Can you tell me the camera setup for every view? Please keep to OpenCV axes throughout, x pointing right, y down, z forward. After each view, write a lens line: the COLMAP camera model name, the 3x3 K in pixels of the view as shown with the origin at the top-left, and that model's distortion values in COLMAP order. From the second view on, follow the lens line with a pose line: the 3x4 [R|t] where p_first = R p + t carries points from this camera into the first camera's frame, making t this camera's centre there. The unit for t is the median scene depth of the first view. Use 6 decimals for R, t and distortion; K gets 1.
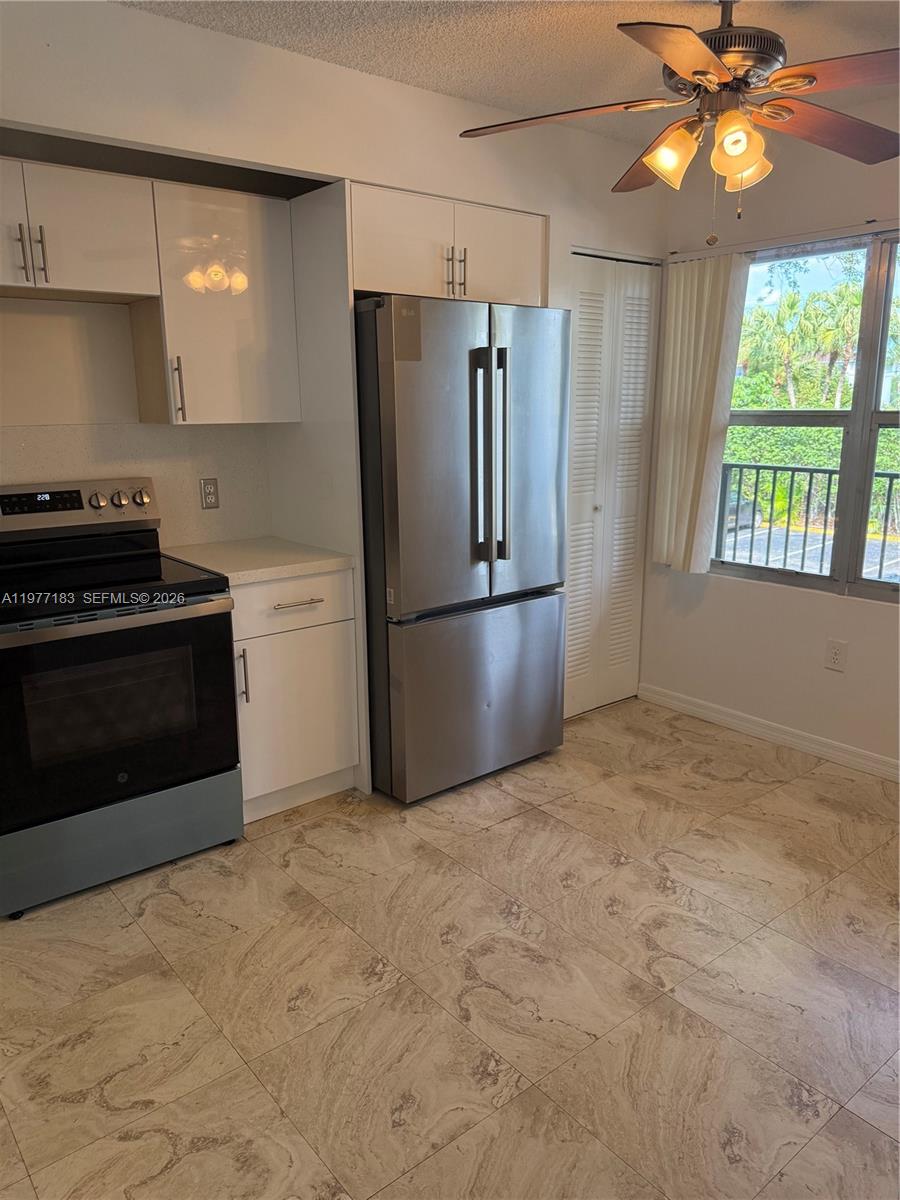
lens RADIAL K [[833.8, 0, 450.6], [0, 833.8, 613.7], [0, 0, 1]] dist [0.048446, -0.111423]
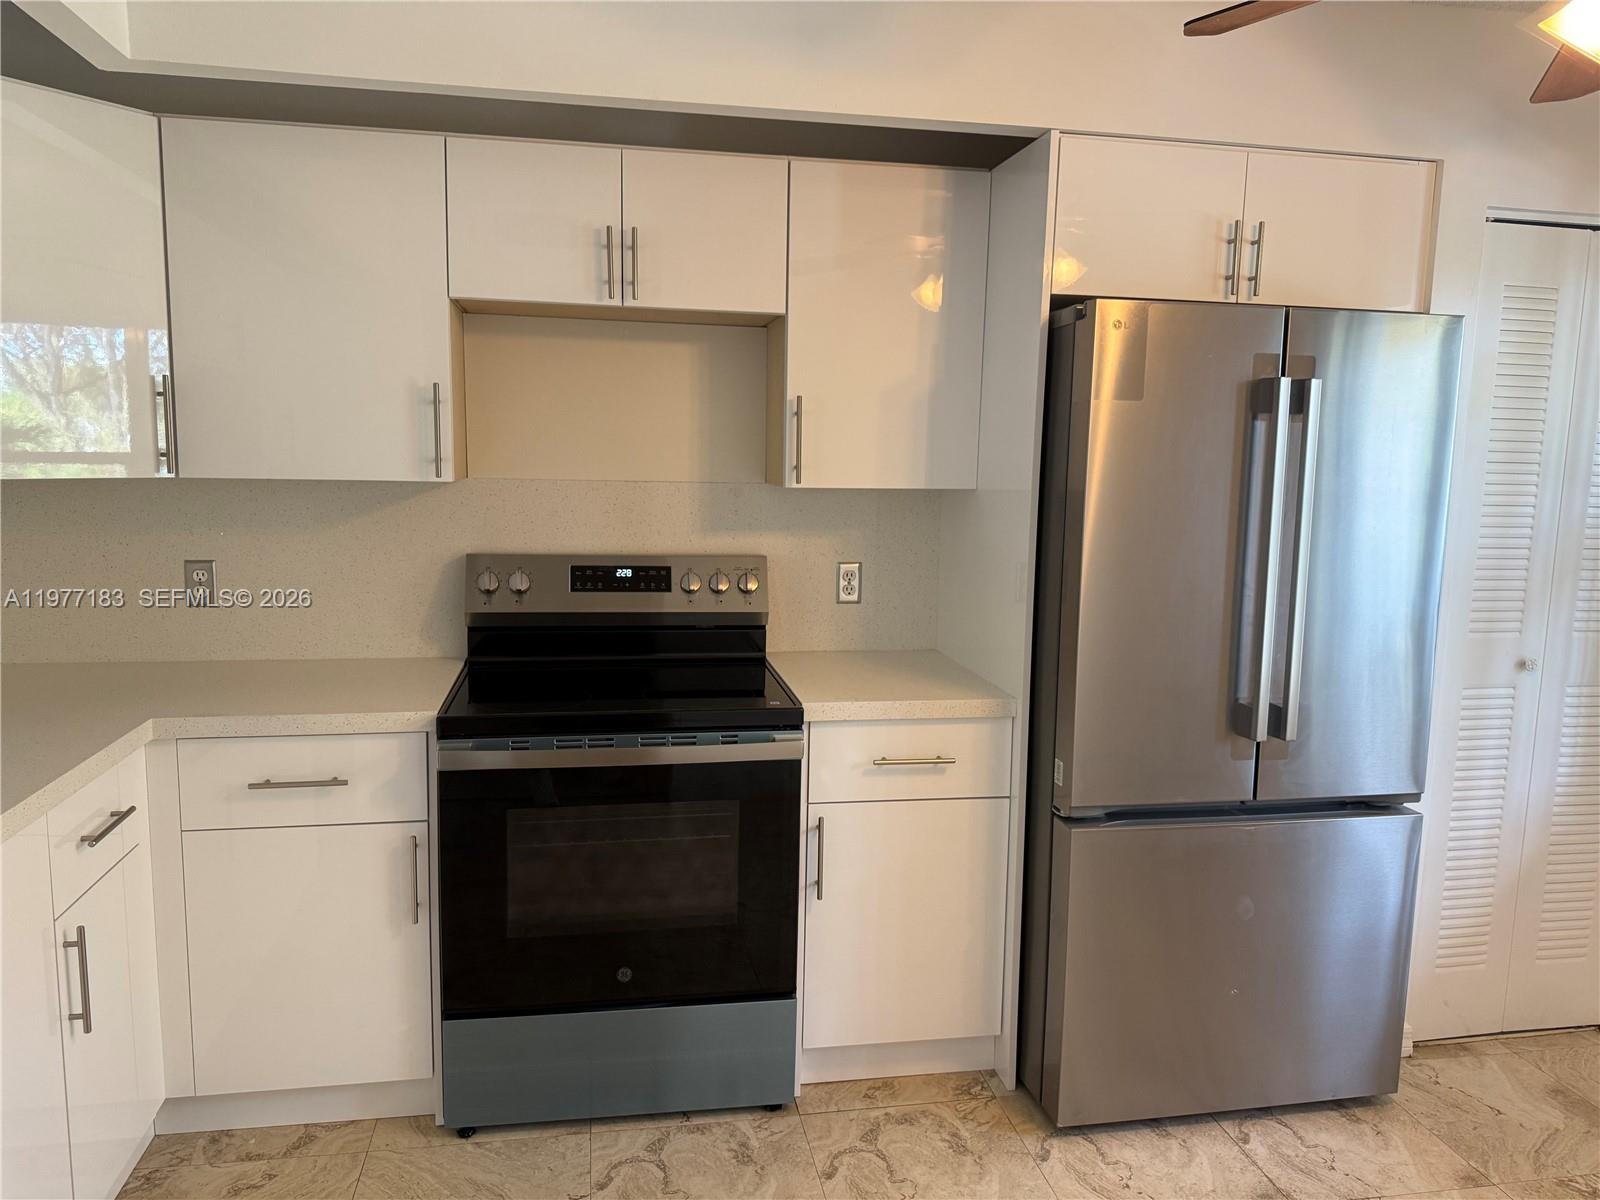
lens RADIAL K [[1125.4, 0, 800.0], [0, 1125.4, 600.0], [0, 0, 1]] dist [0.054370, -0.082722]
pose [[0.875899, 0.084835, -0.474978, 0.143628], [-0.143947, 0.985537, -0.089425, -0.043600], [0.460522, 0.146699, 0.875442, 0.167222]]
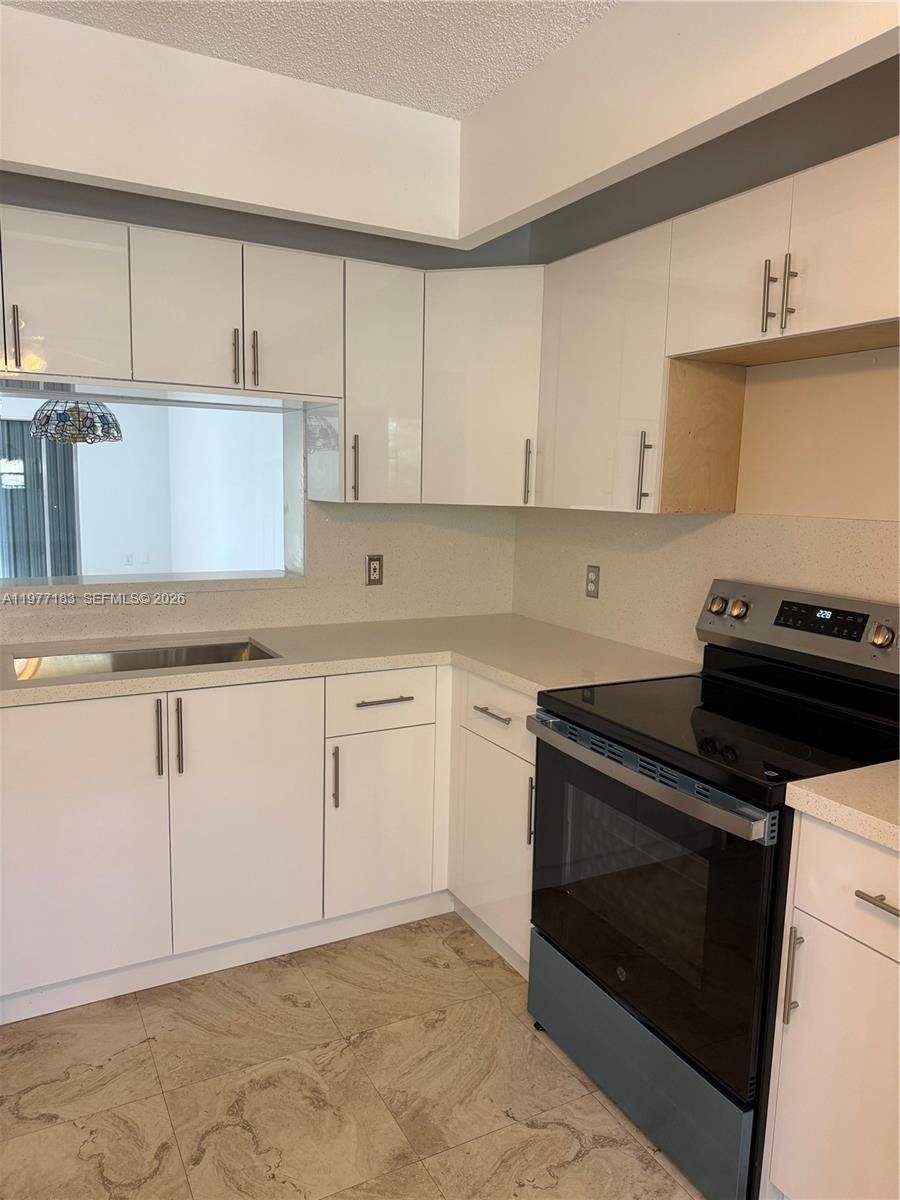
lens RADIAL K [[844.0, 0, 453.5], [0, 844.0, 605.4], [0, 0, 1]] dist [0.054370, -0.082722]
pose [[-0.183550, 0.140300, -0.972947, 0.293965], [-0.268662, 0.944920, 0.186942, -0.192262], [0.945584, 0.295707, -0.135746, 0.764290]]
